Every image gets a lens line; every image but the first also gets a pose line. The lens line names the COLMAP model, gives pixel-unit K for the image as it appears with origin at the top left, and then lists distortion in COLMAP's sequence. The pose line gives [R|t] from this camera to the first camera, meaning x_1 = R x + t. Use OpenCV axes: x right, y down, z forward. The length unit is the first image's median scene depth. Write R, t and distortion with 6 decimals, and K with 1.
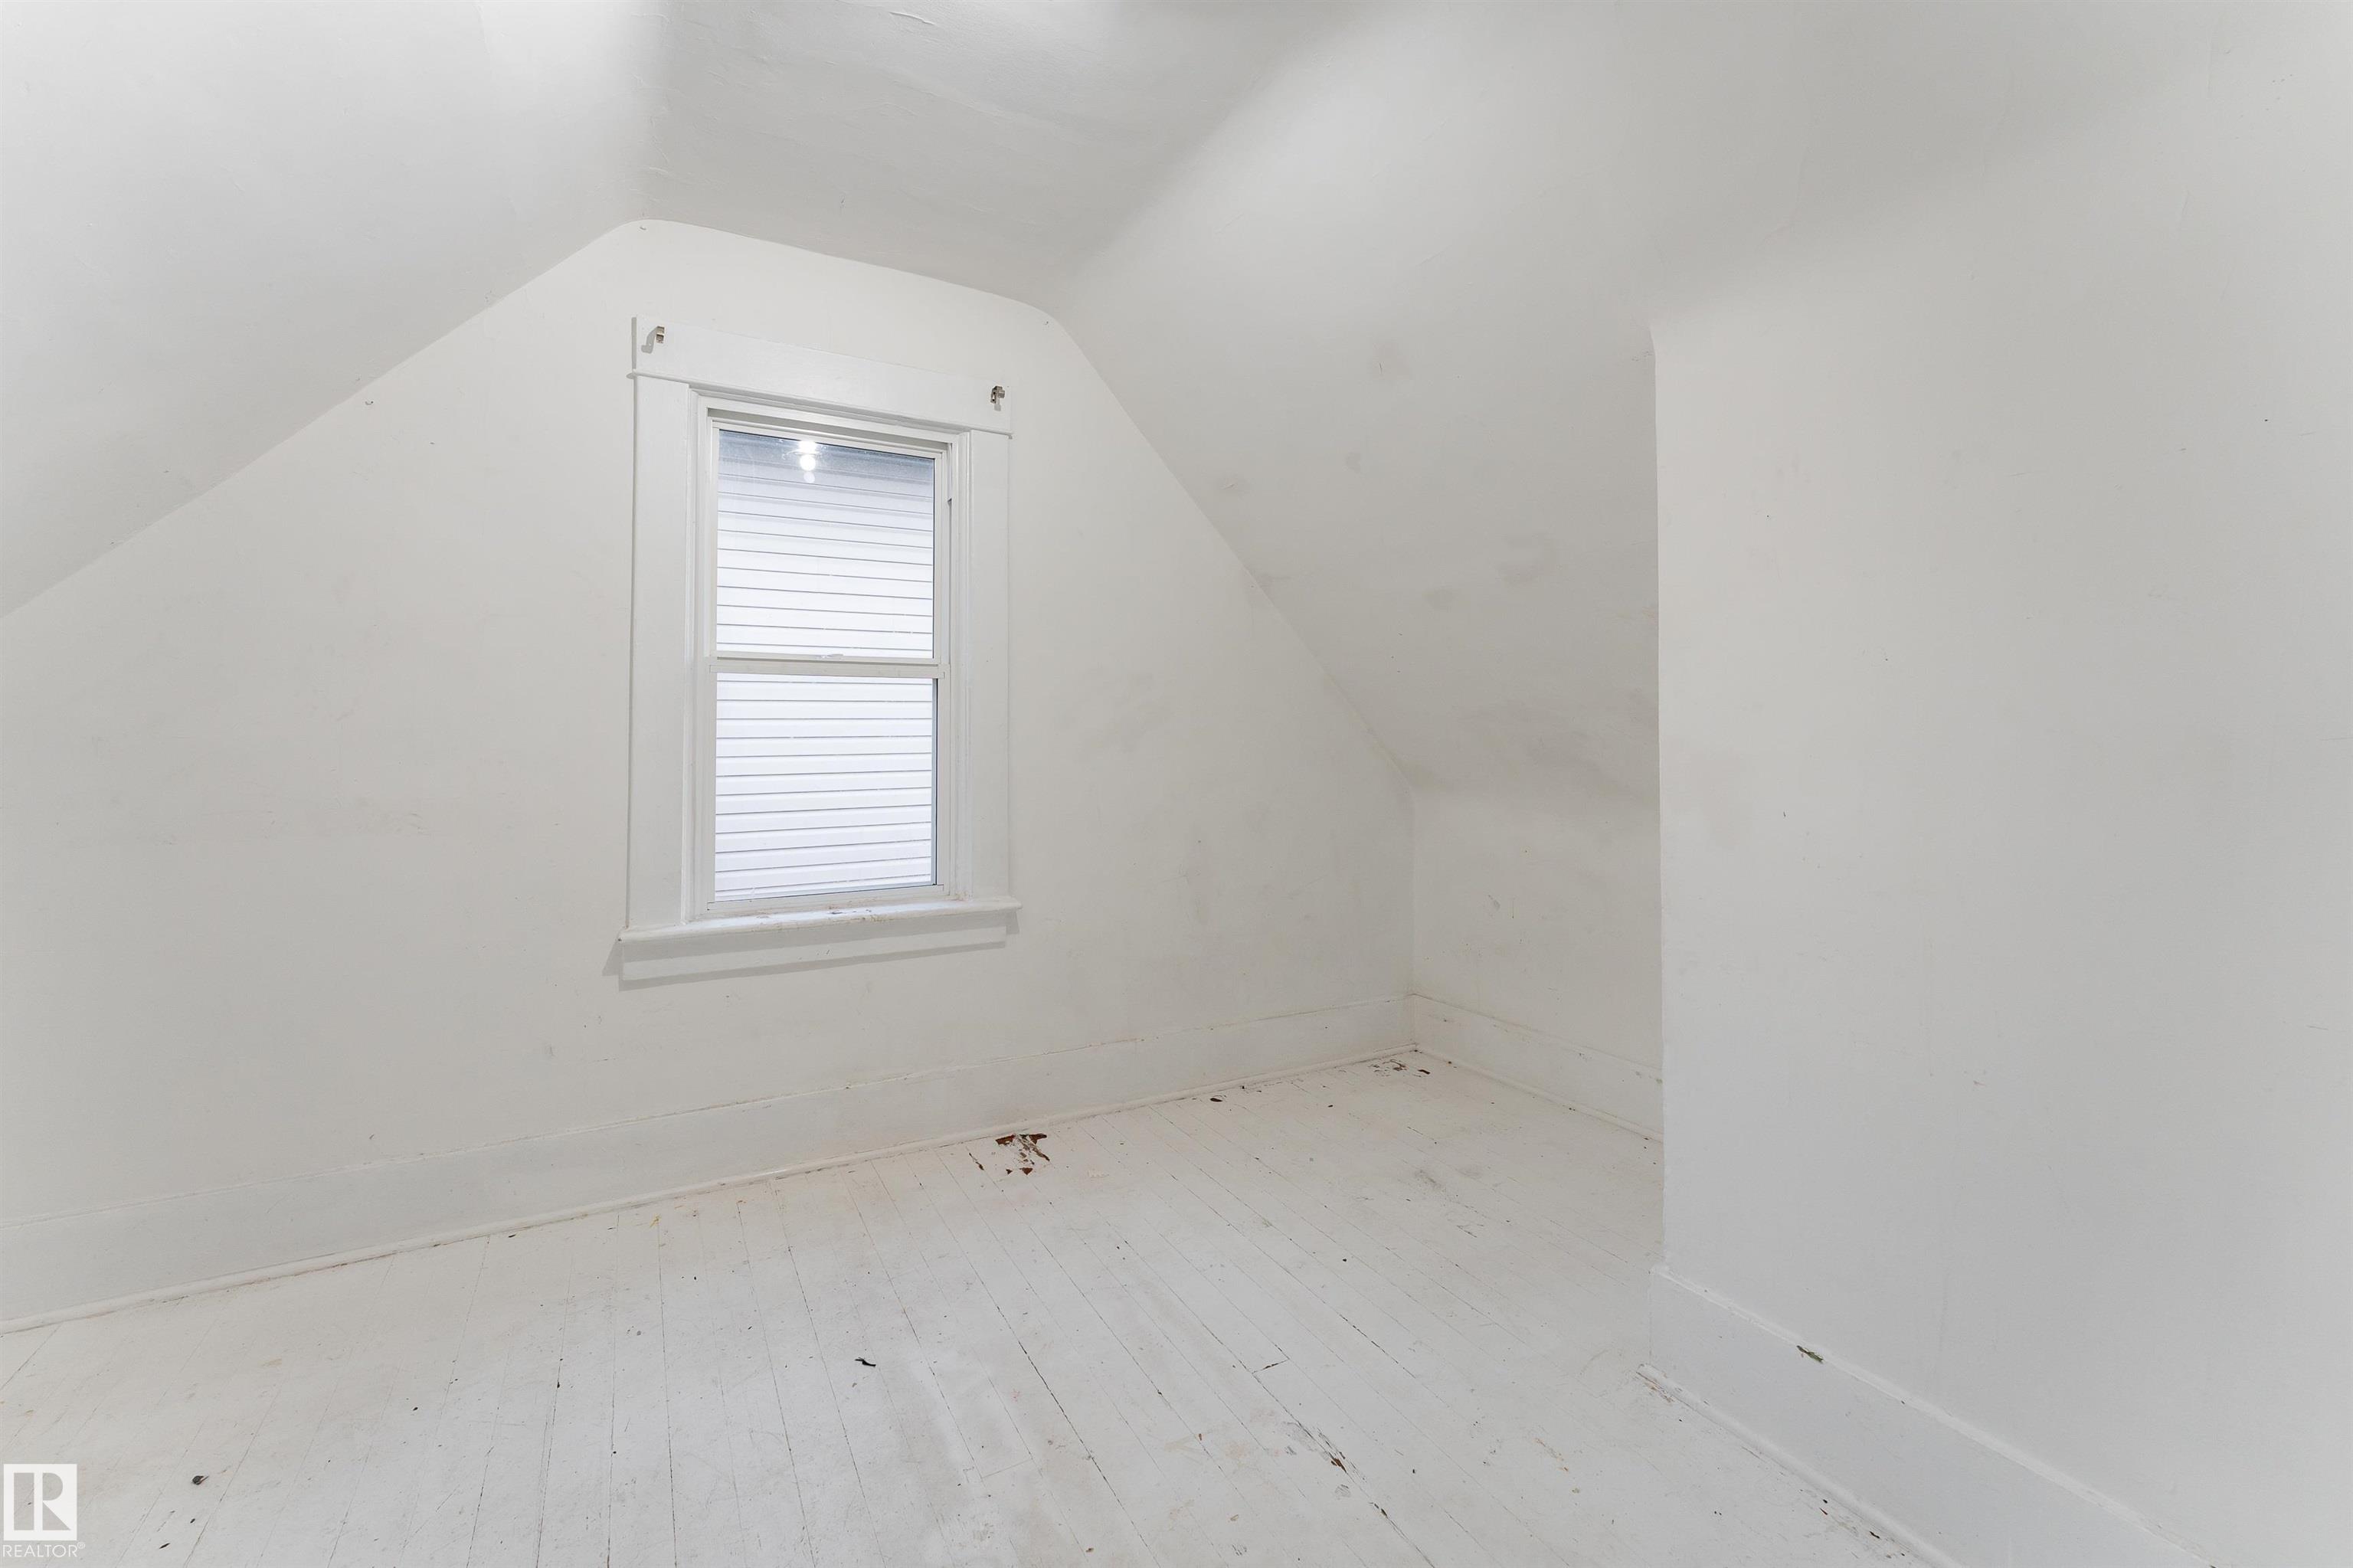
lens RADIAL K [[962.8, 0, 1137.1], [0, 962.8, 715.5], [0, 0, 1]] dist [0.001880, 0.000184]
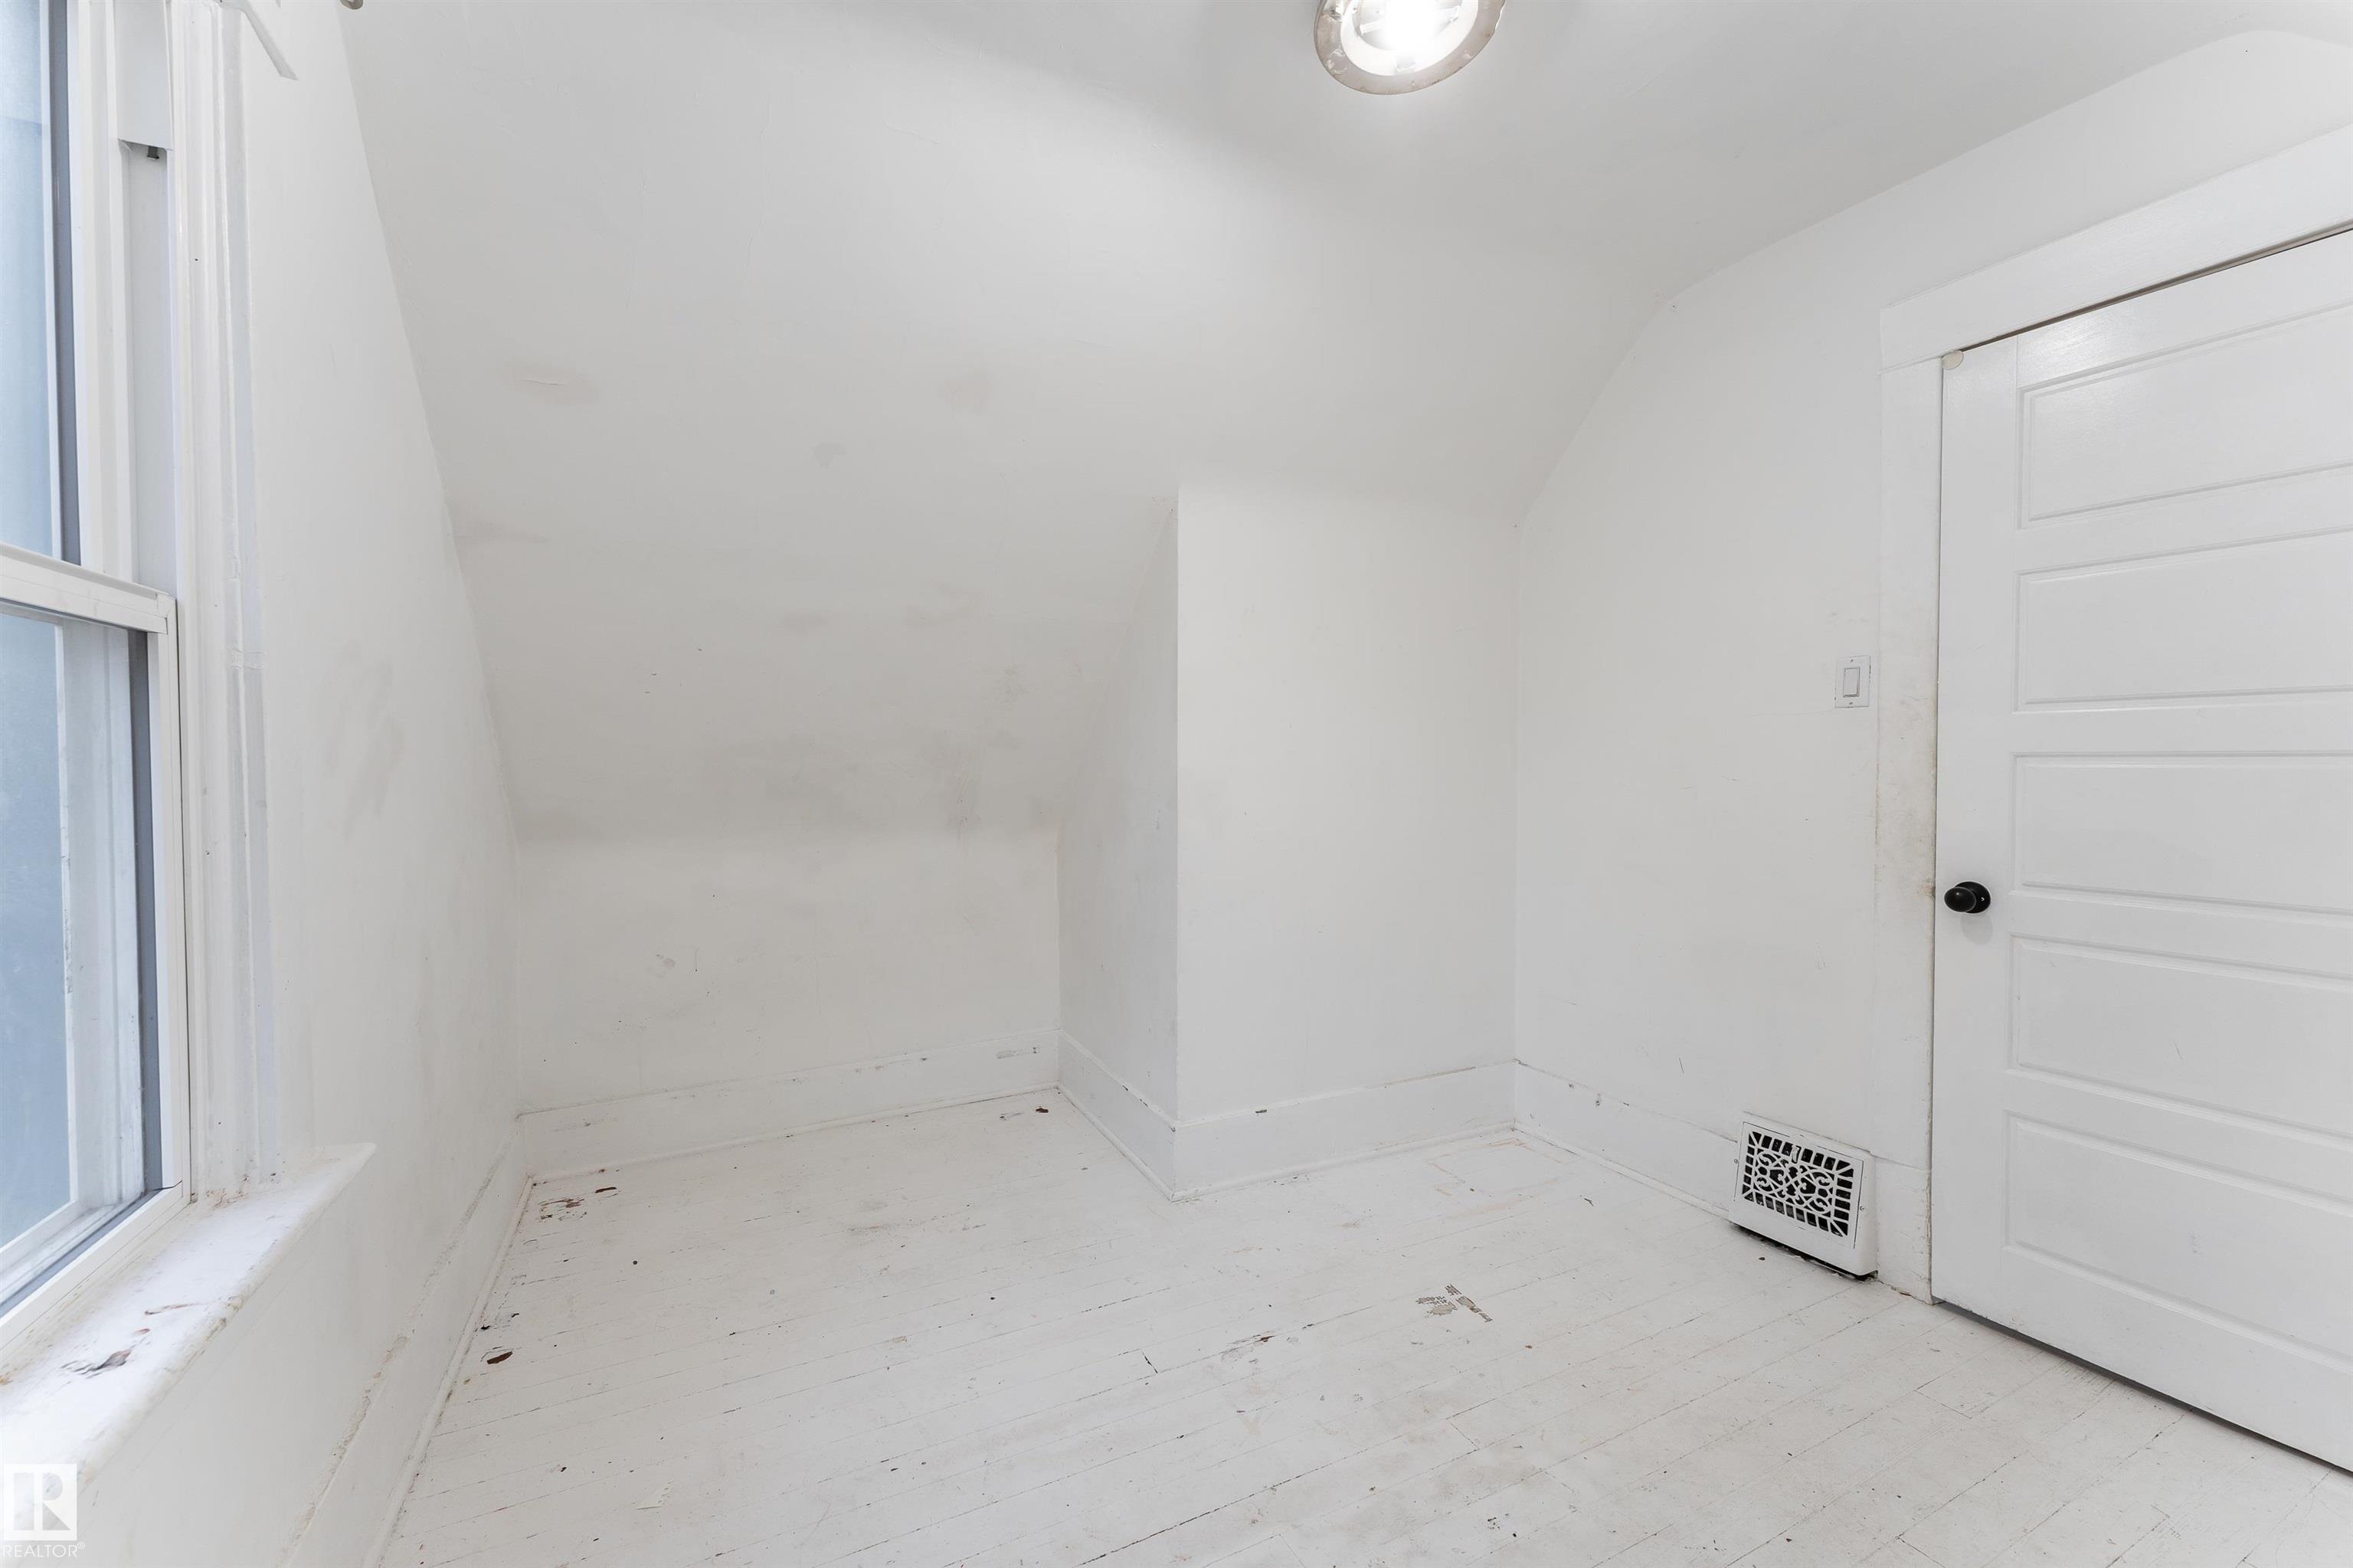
lens RADIAL K [[962.8, 0, 1173.4], [0, 962.8, 784.4], [0, 0, 1]] dist [0.001880, 0.000184]
pose [[0.016981, -0.027485, 0.999478, -0.953564], [-0.013791, 0.999521, 0.027720, 0.004192], [-0.999761, -0.014254, 0.016593, 1.005669]]
